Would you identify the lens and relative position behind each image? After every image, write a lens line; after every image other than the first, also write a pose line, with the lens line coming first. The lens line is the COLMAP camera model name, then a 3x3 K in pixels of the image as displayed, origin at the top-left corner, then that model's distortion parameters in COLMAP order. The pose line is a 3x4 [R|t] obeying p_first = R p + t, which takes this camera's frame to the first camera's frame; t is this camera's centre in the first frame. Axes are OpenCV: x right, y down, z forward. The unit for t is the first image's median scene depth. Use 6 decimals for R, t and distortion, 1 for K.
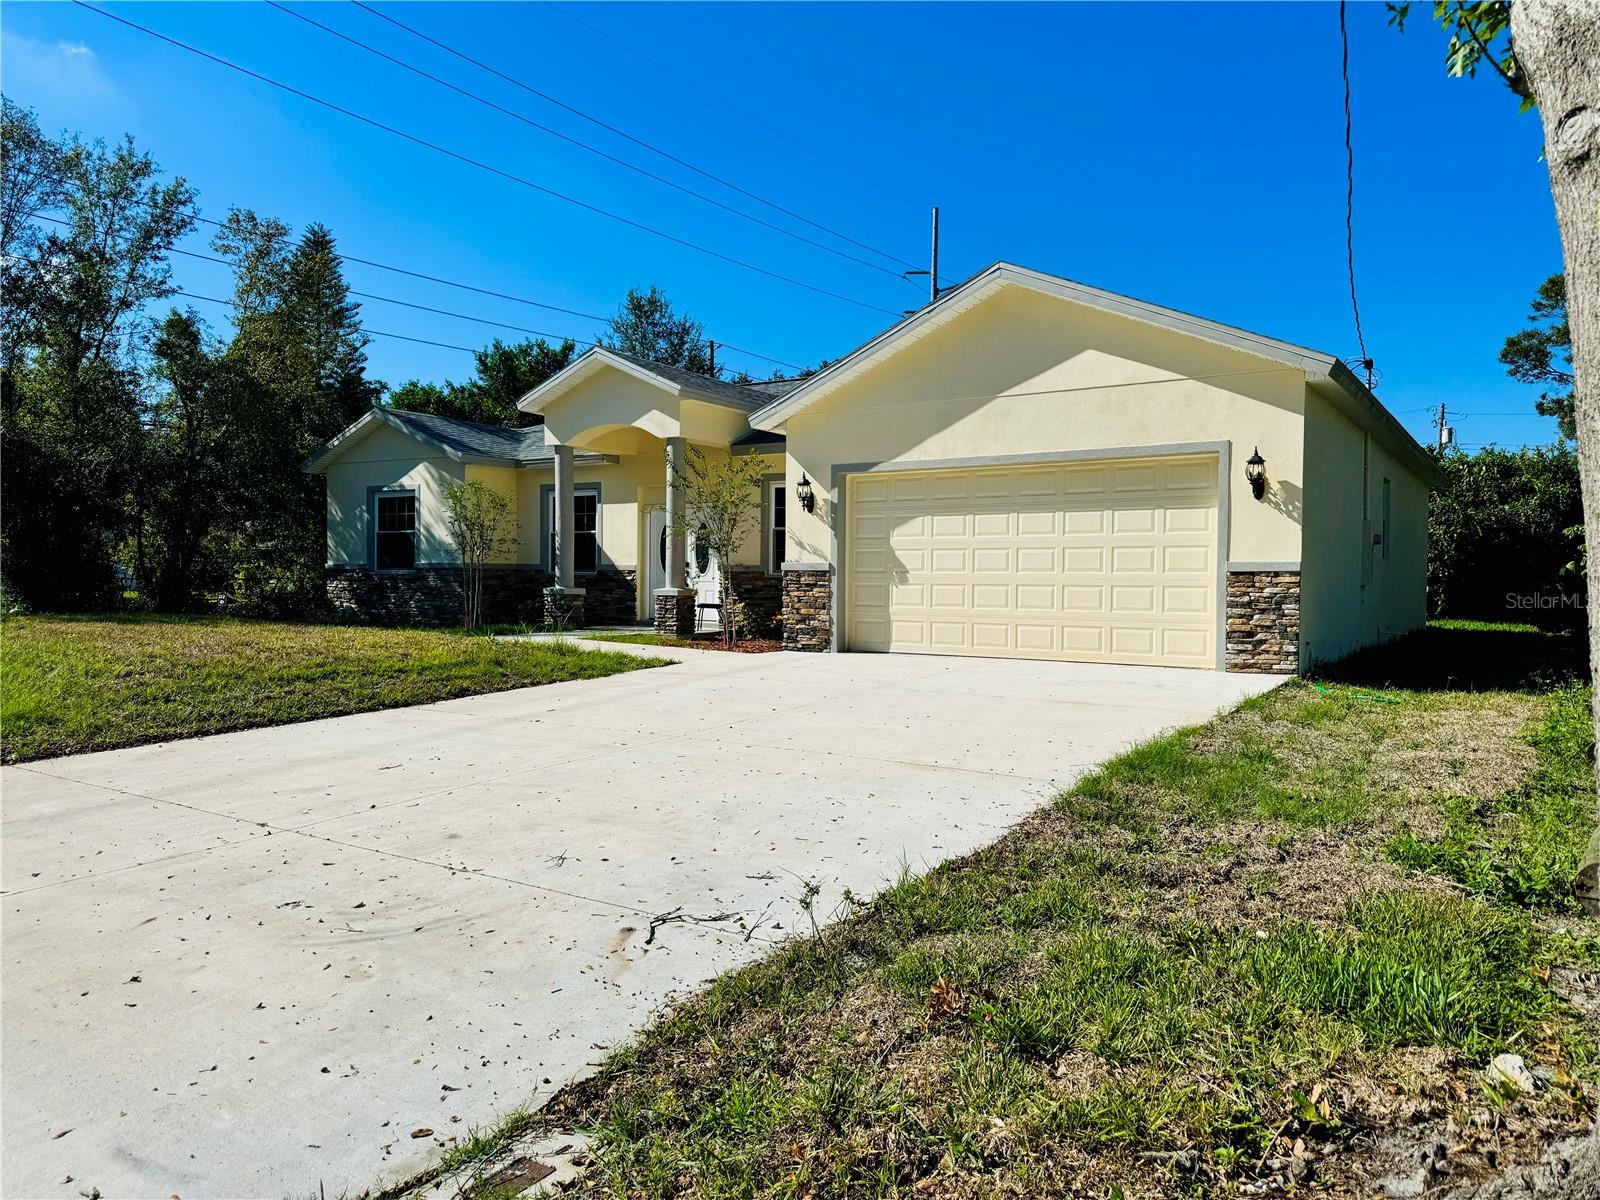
lens RADIAL K [[1121.6, 0, 799.3], [0, 1121.6, 594.0], [0, 0, 1]] dist [0.053389, -0.047934]
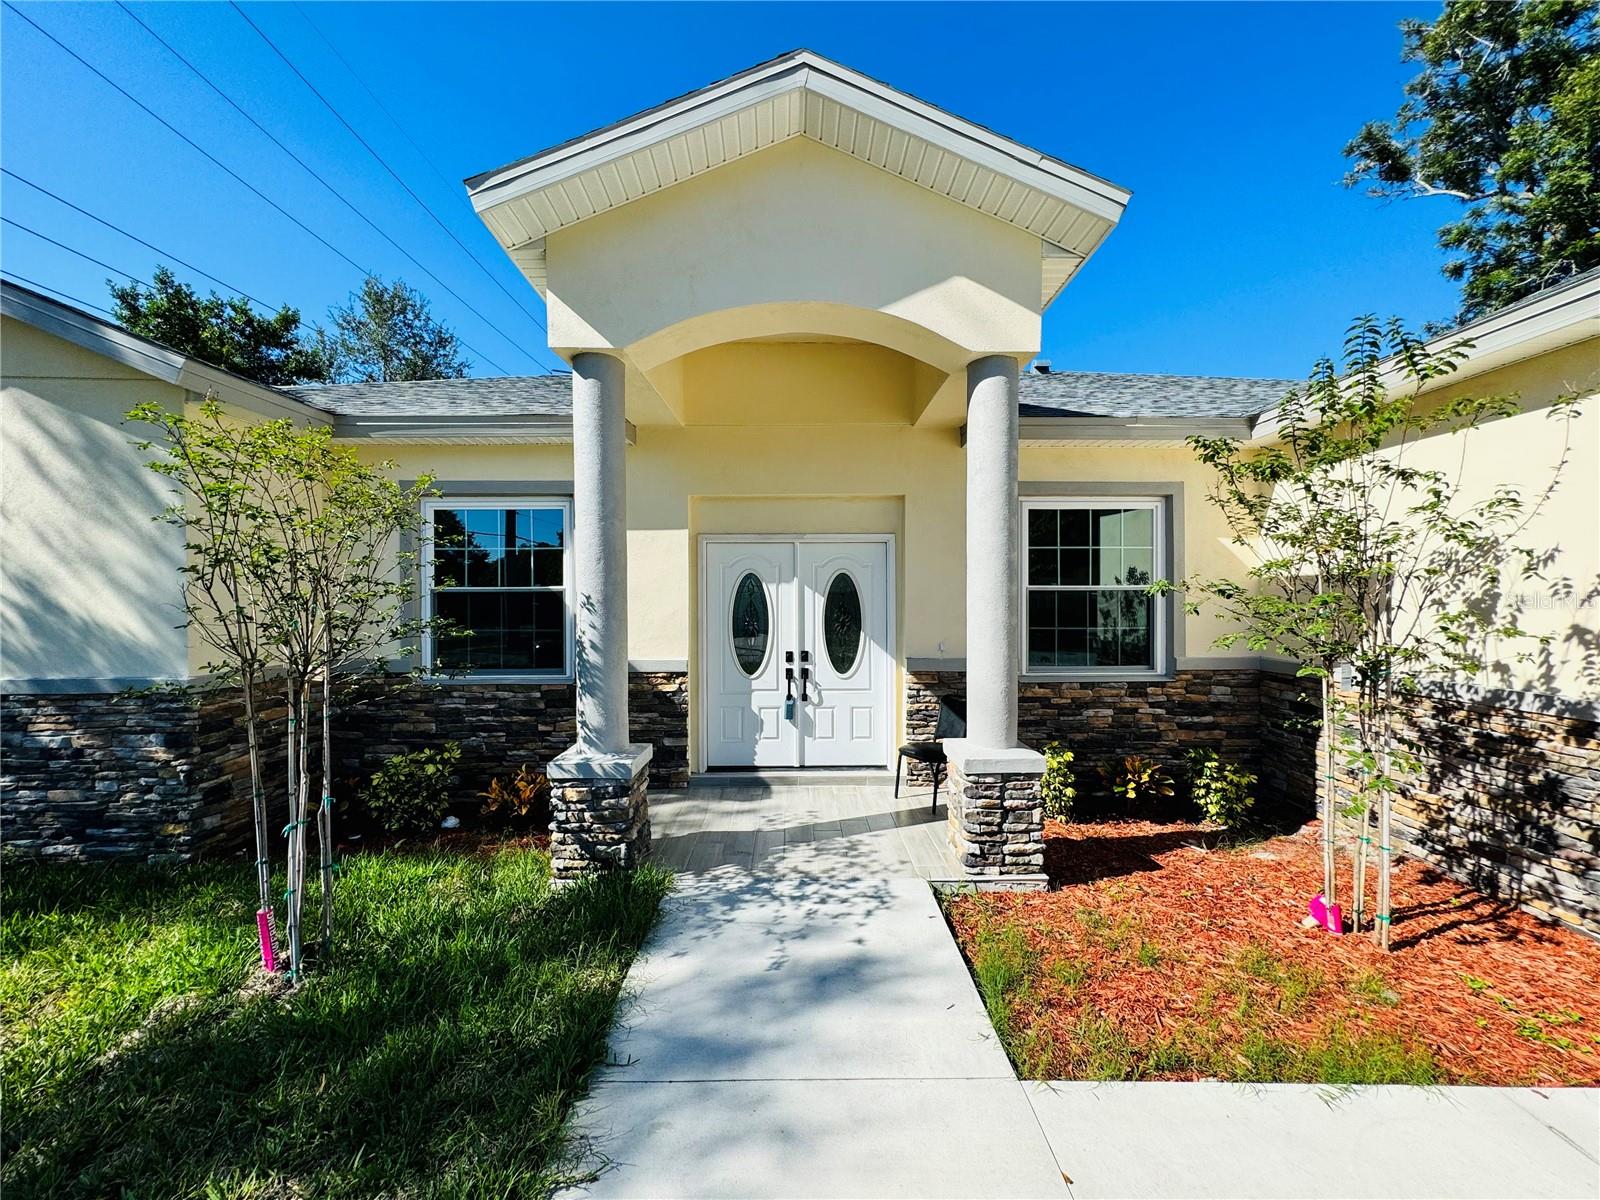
lens RADIAL K [[636.4, 0, 797.5], [0, 636.4, 596.1], [0, 0, 1]] dist [-0.005807, -0.000199]
pose [[0.830699, -0.012844, 0.556574, -0.344442], [0.017902, 0.999833, -0.003646, -0.068424], [-0.556434, 0.012992, 0.830790, 1.011619]]
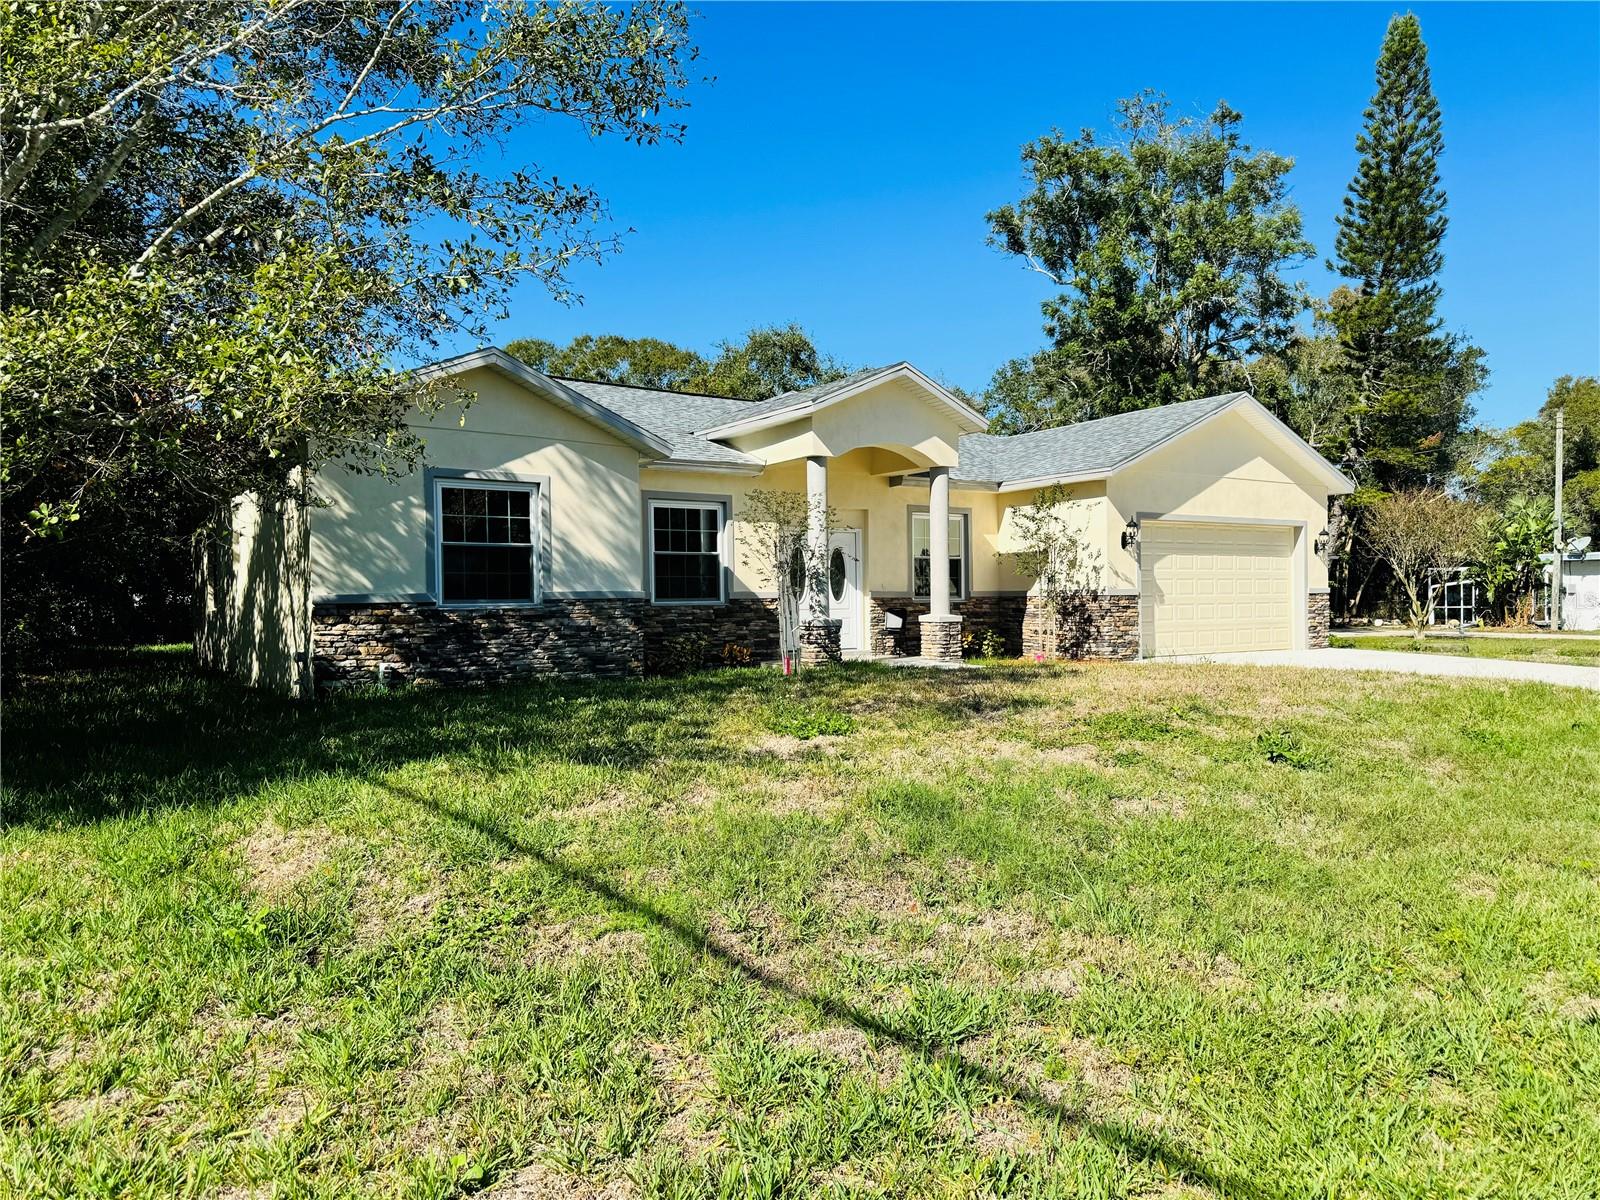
lens RADIAL K [[1121.6, 0, 794.6], [0, 1121.6, 601.0], [0, 0, 1]] dist [0.053389, -0.047934]
pose [[0.374987, -0.012676, 0.926943, -1.305935], [0.026753, 0.999638, 0.002847, -0.028227], [-0.926644, 0.023731, 0.375190, 0.879769]]
